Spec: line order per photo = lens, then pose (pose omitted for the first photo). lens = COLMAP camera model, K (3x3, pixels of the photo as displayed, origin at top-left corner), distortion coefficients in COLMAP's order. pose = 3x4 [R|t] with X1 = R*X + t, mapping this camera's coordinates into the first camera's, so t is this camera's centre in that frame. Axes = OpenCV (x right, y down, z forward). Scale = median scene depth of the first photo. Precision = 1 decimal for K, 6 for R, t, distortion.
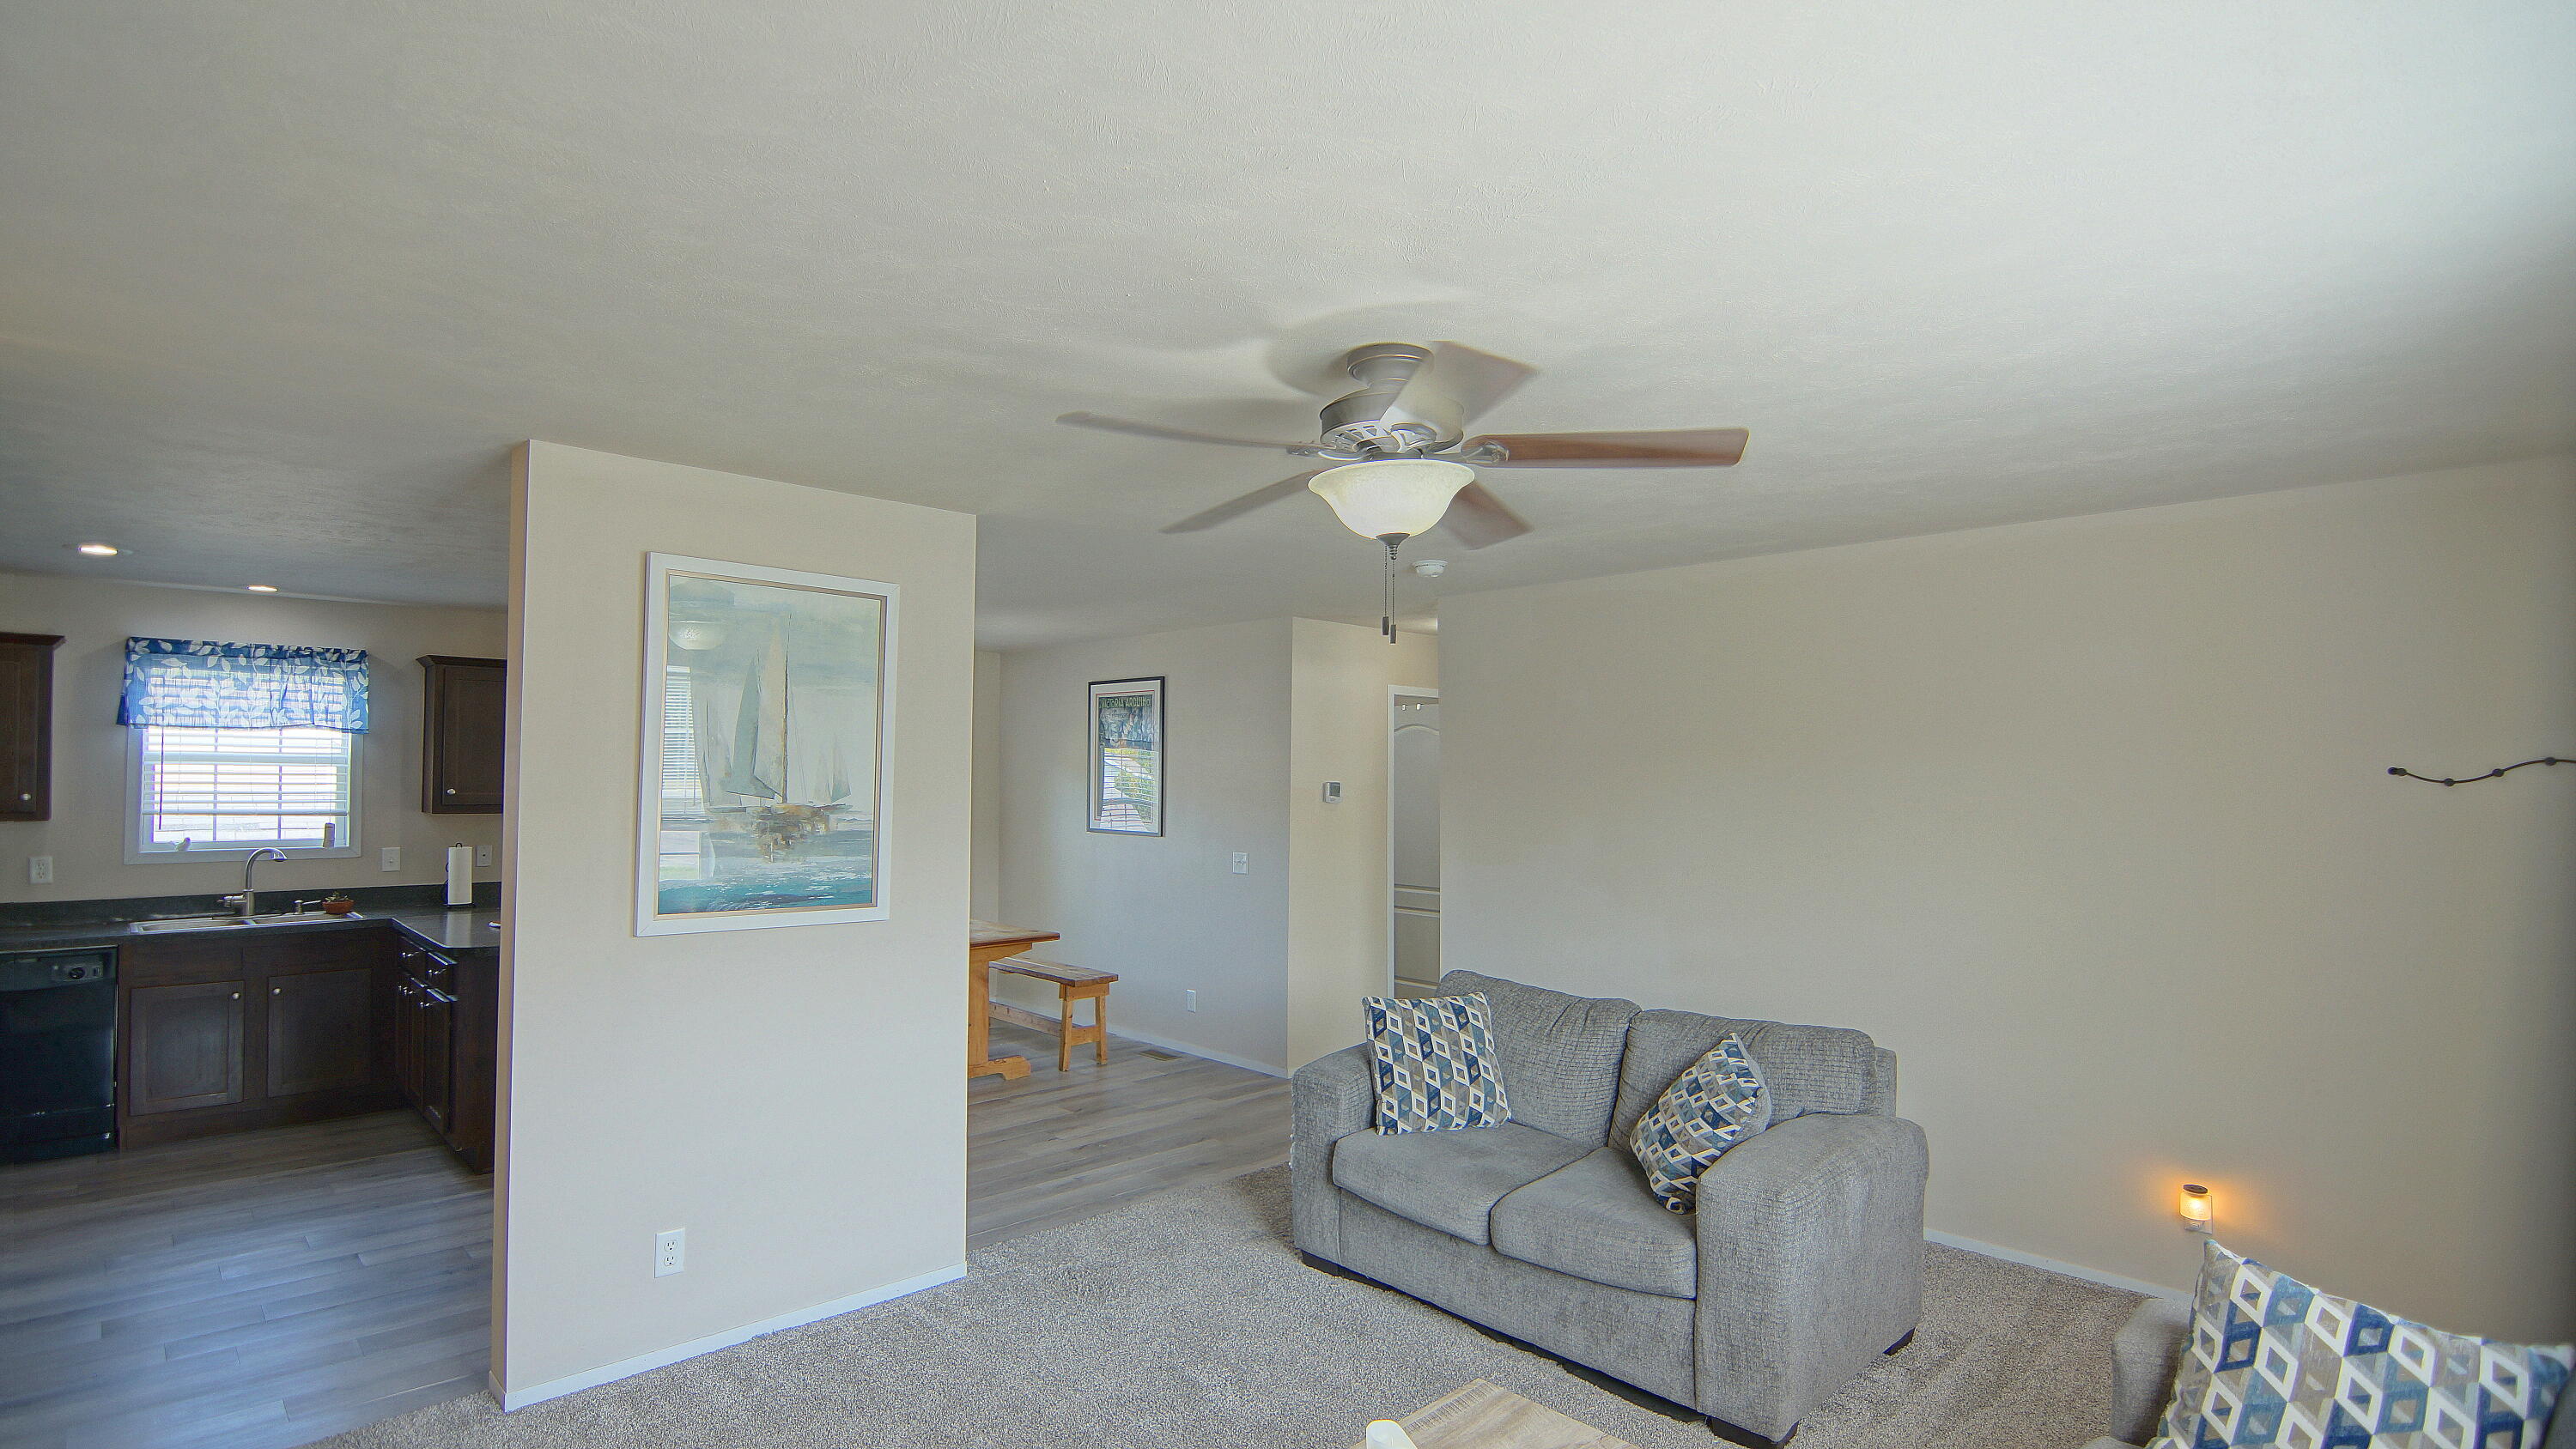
lens RADIAL K [[1253.9, 0, 1277.8], [0, 1253.9, 732.7], [0, 0, 1]] dist [-0.002295, -0.009913]
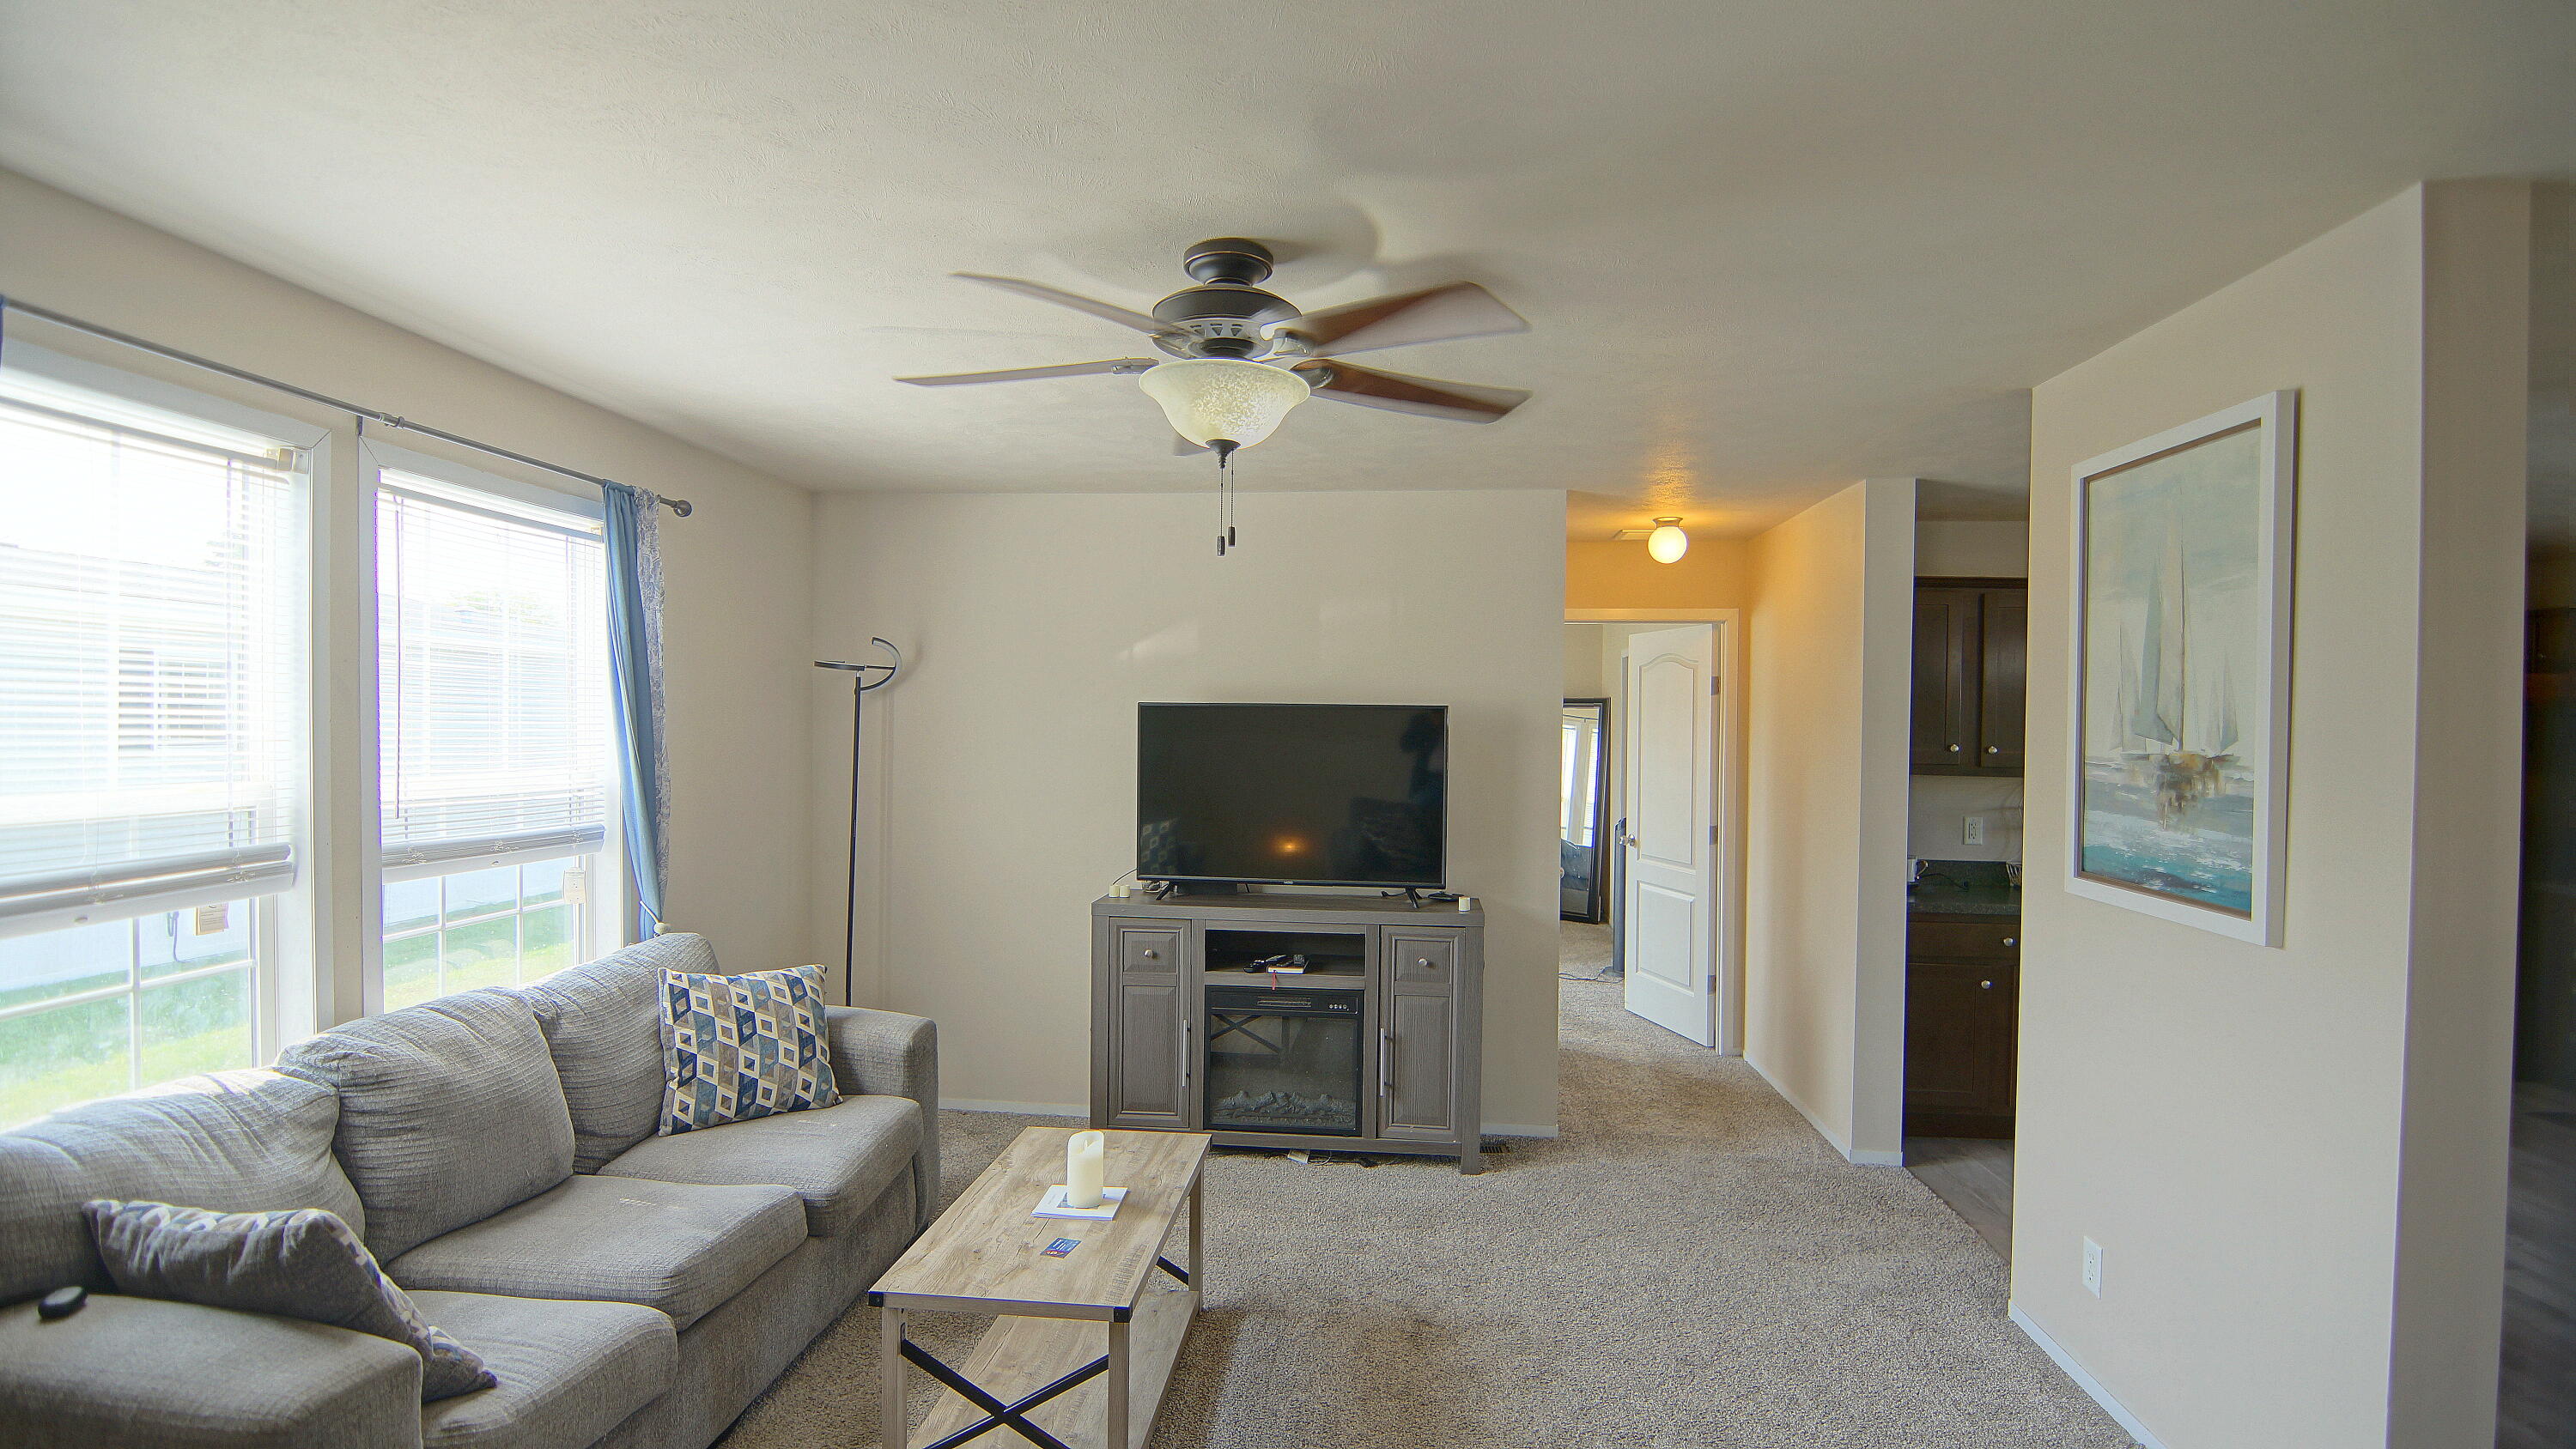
lens RADIAL K [[1249.2, 0, 1278.2], [0, 1249.2, 738.3], [0, 0, 1]] dist [0.000762, -0.009775]
pose [[-0.758243, -0.008995, -0.651910, 0.294646], [0.003302, 0.999839, -0.017636, 0.037610], [0.651964, -0.015525, -0.758091, 0.753360]]
